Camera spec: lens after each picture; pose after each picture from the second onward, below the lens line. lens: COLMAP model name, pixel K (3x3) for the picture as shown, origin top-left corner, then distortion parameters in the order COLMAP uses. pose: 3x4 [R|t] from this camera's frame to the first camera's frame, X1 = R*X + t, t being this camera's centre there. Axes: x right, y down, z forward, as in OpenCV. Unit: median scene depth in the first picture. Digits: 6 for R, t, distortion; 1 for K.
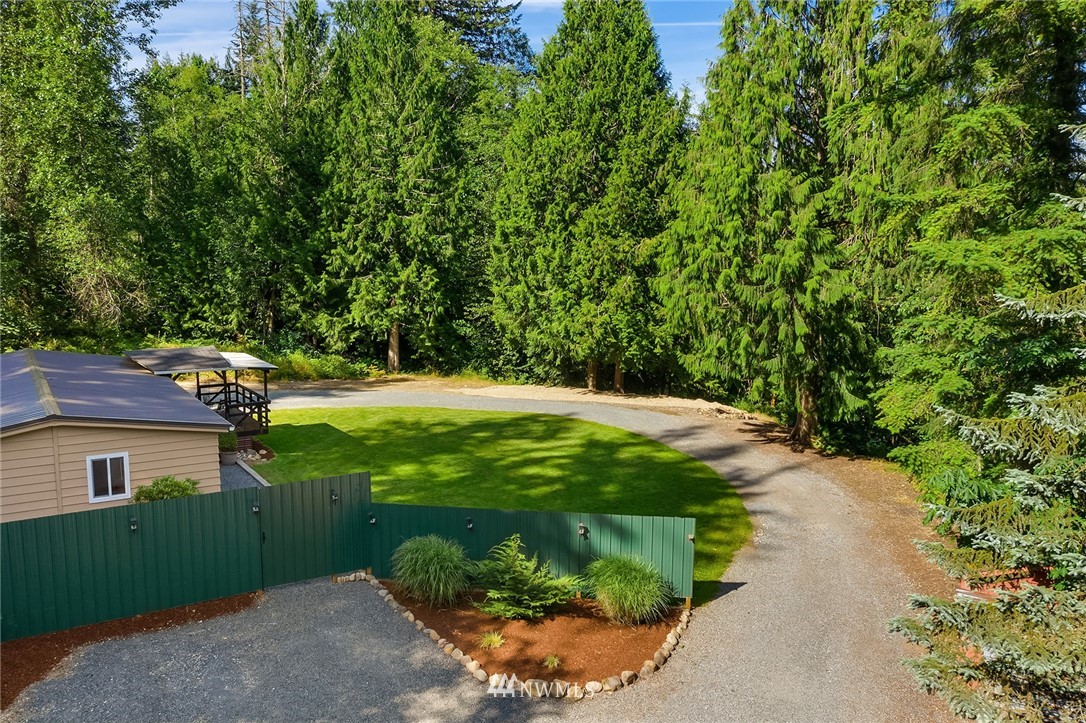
lens RADIAL K [[840.4, 0, 532.0], [0, 840.4, 362.7], [0, 0, 1]] dist [-0.027768, 0.007190]
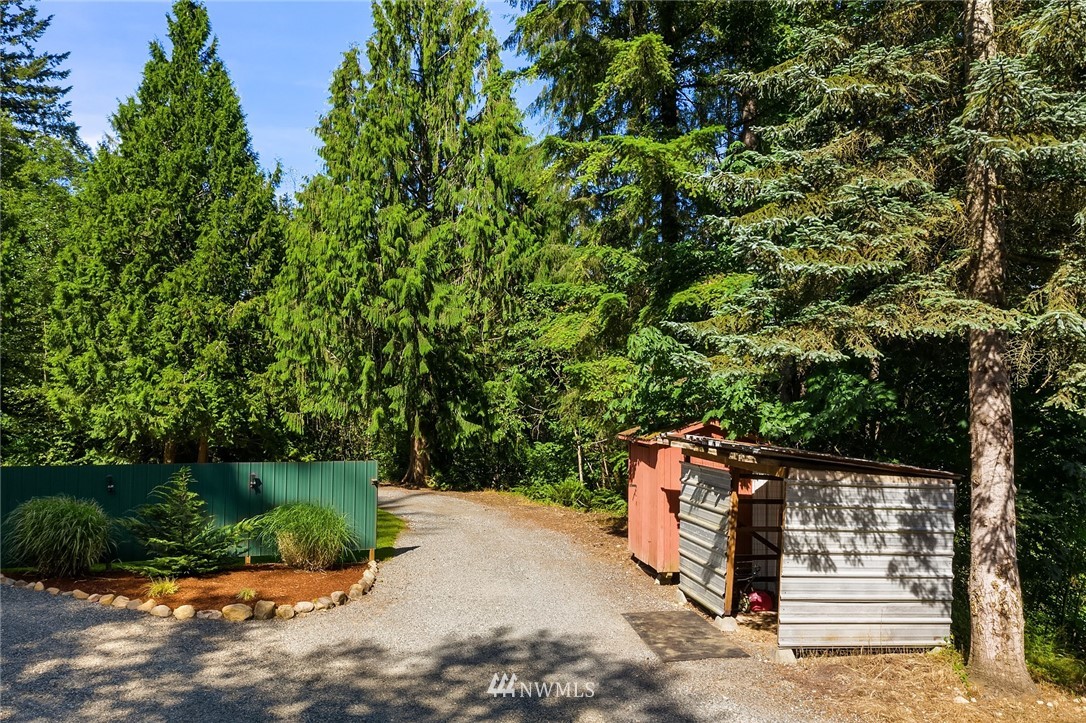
lens RADIAL K [[840.4, 0, 533.8], [0, 840.4, 361.8], [0, 0, 1]] dist [-0.027768, 0.007190]
pose [[0.865555, 0.026288, 0.500123, -0.049674], [0.060436, 0.985841, -0.156415, 0.088798], [-0.497153, 0.165611, 0.851711, 0.031108]]
